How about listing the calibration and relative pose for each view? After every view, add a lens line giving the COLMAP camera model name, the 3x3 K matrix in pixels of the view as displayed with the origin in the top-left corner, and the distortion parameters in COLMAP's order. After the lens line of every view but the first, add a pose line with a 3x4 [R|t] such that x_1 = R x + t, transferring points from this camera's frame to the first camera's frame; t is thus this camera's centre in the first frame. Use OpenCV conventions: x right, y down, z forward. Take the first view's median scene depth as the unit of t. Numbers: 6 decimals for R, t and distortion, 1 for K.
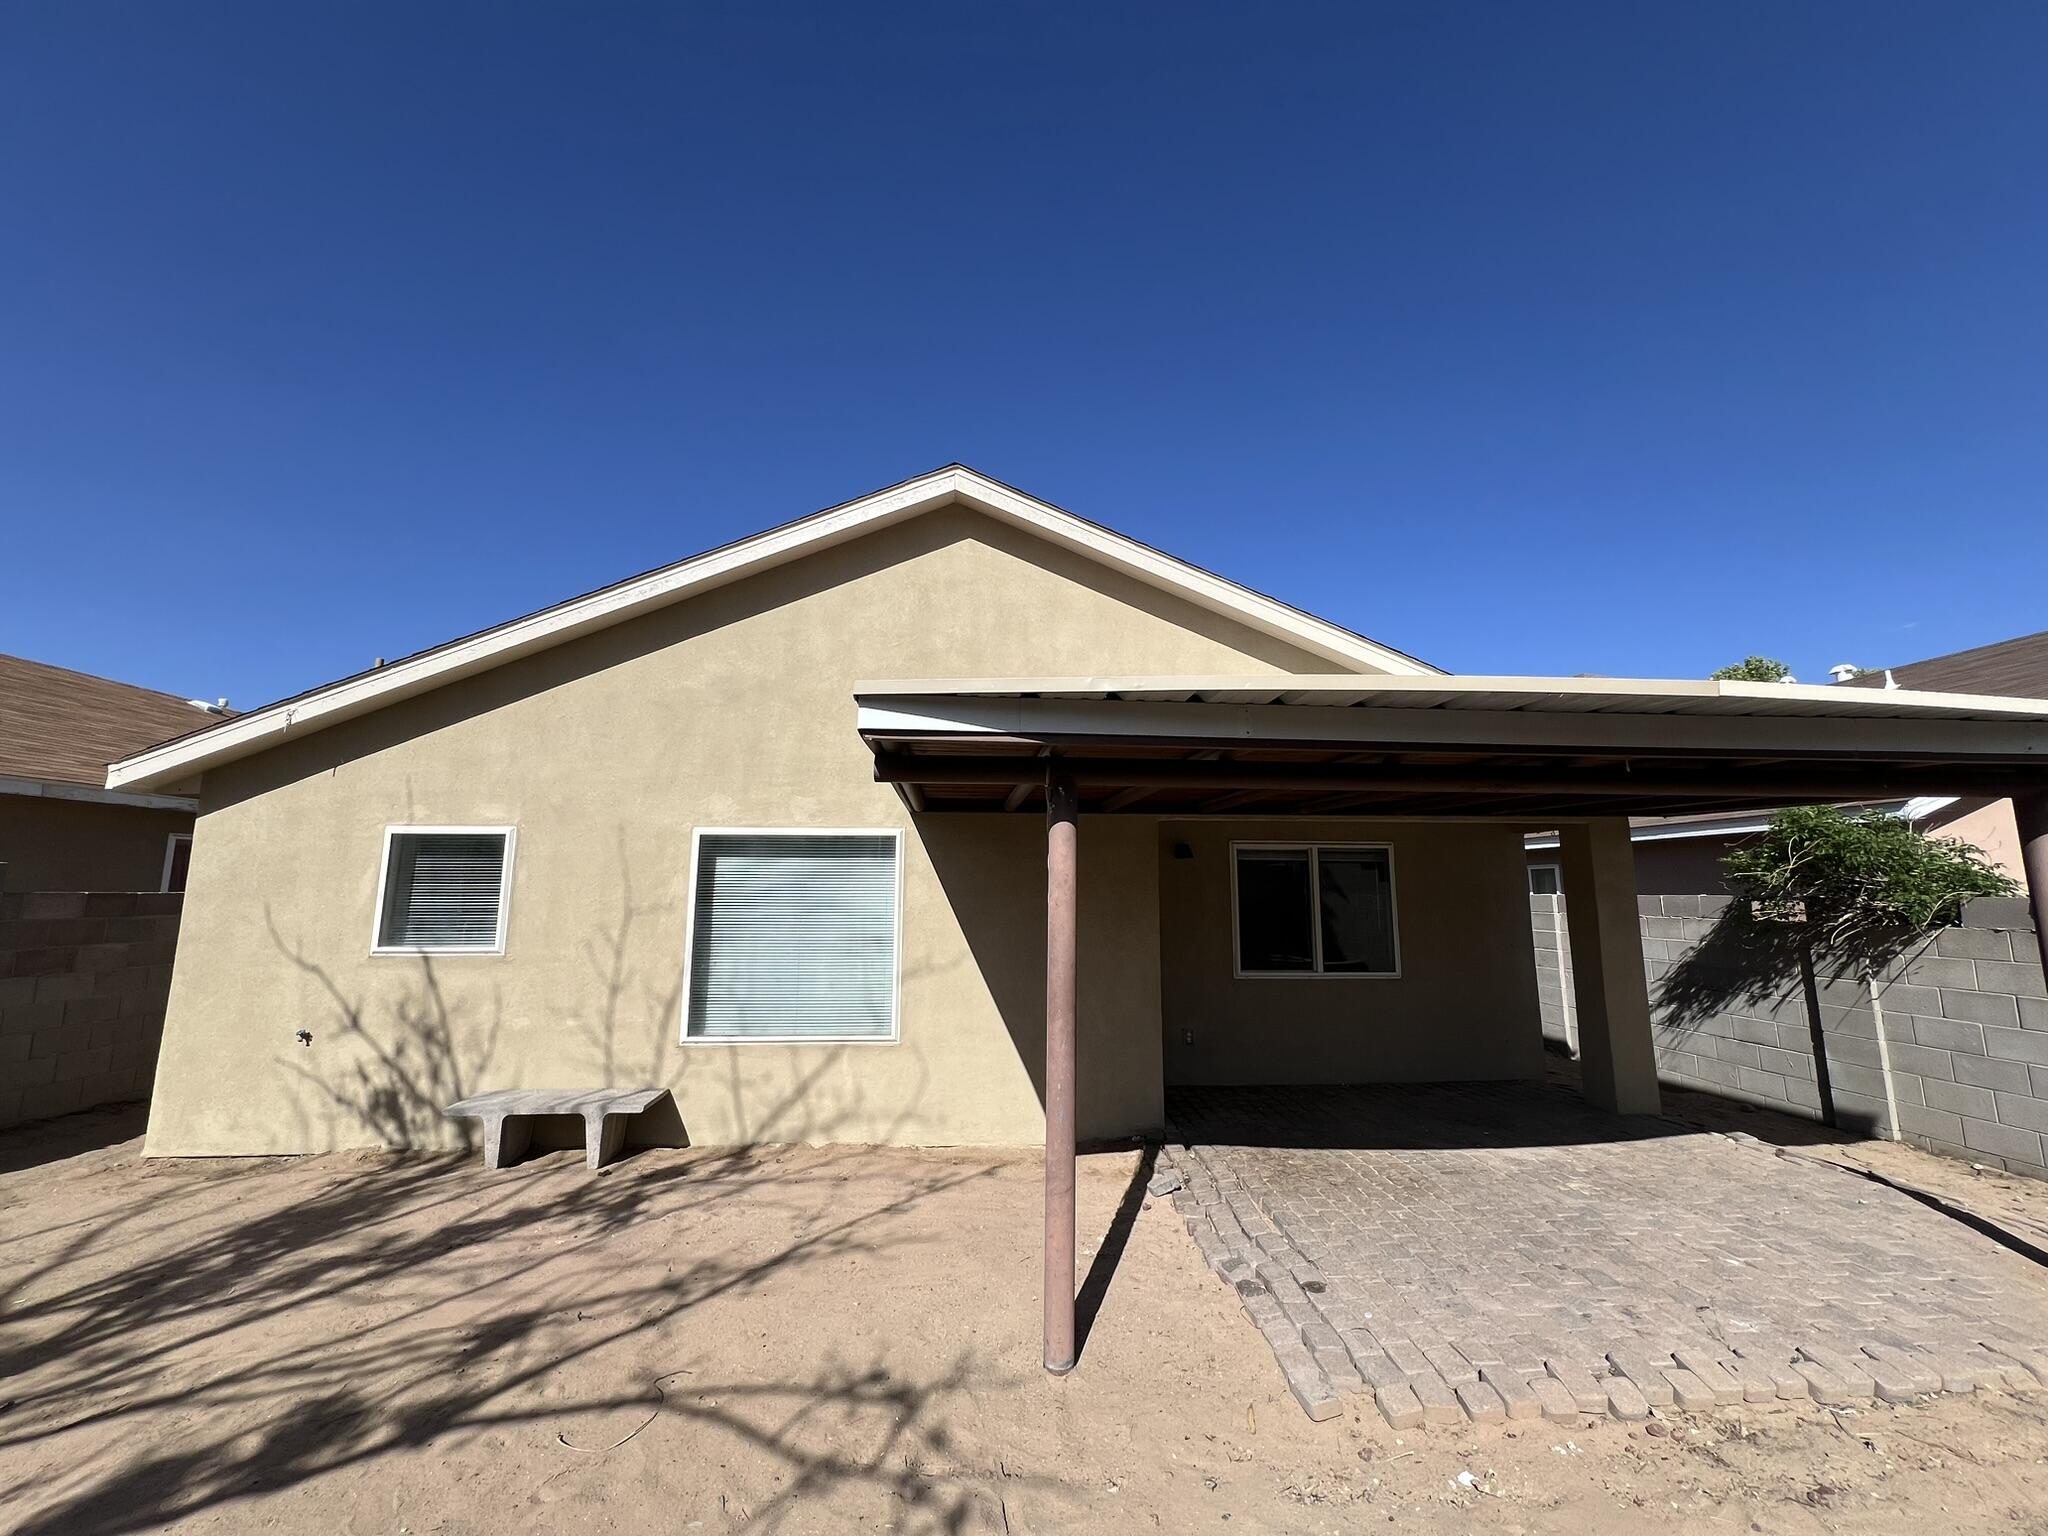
lens RADIAL K [[818.3, 0, 1024.0], [0, 818.3, 768.0], [0, 0, 1]] dist [-0.000837, 0.000369]
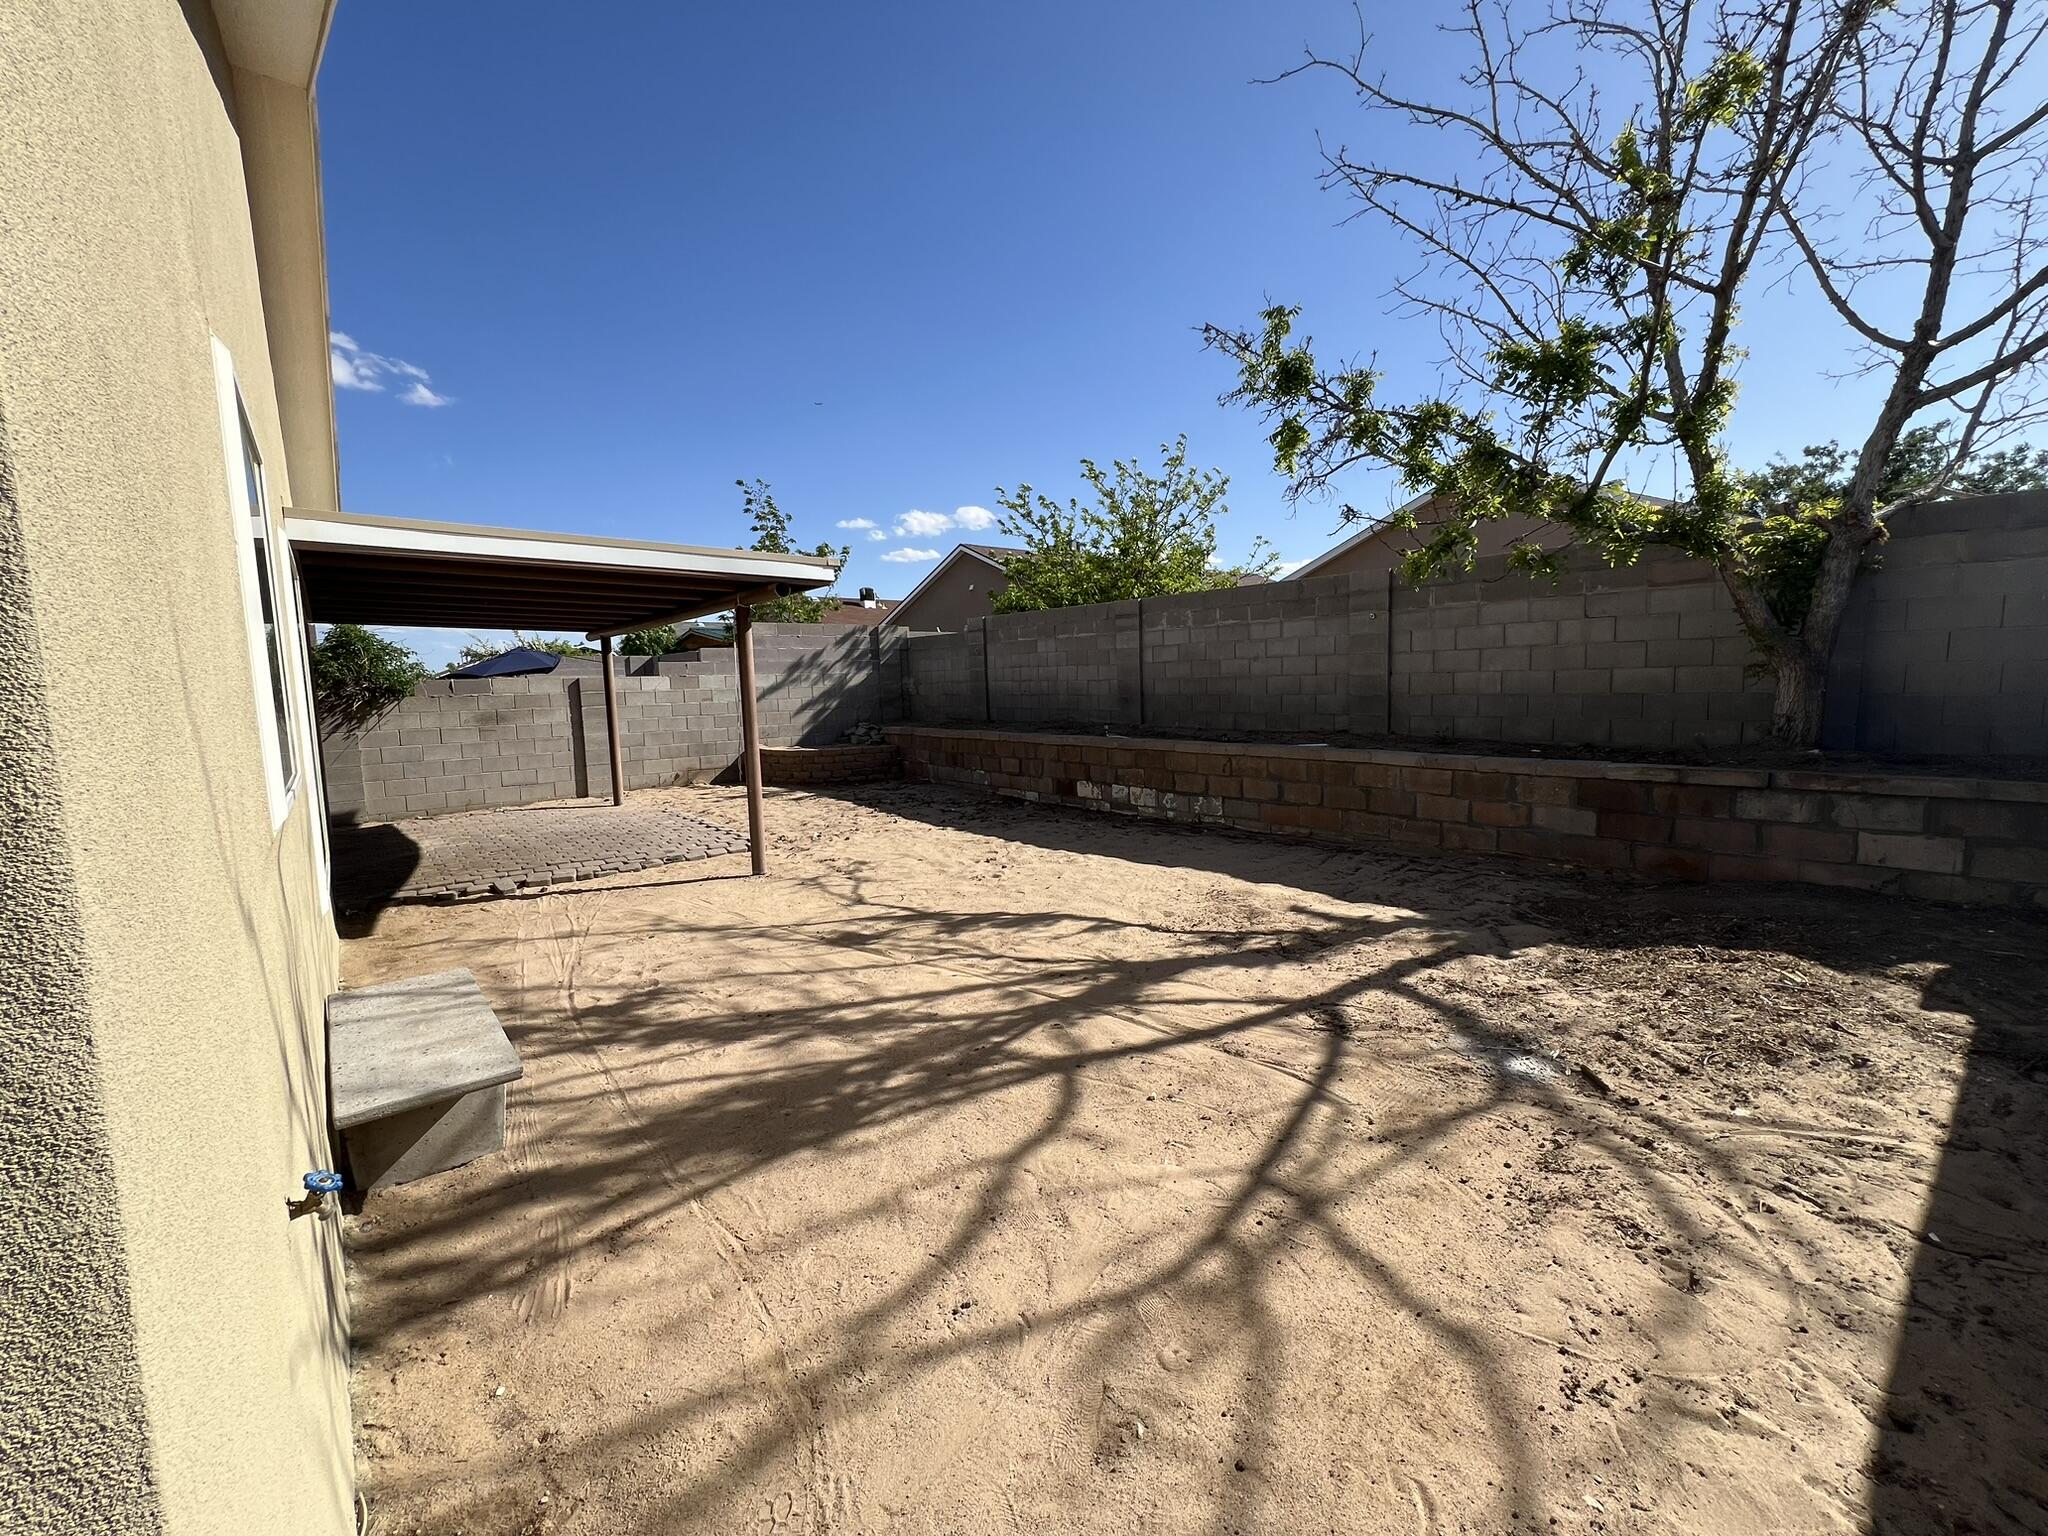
lens RADIAL K [[818.3, 0, 1024.0], [0, 818.3, 768.0], [0, 0, 1]] dist [-0.000837, 0.000369]
pose [[-0.596295, -0.074691, 0.799283, -1.710107], [-0.089354, 0.995650, 0.026380, 0.263332], [-0.797777, -0.055689, -0.600375, 1.424896]]
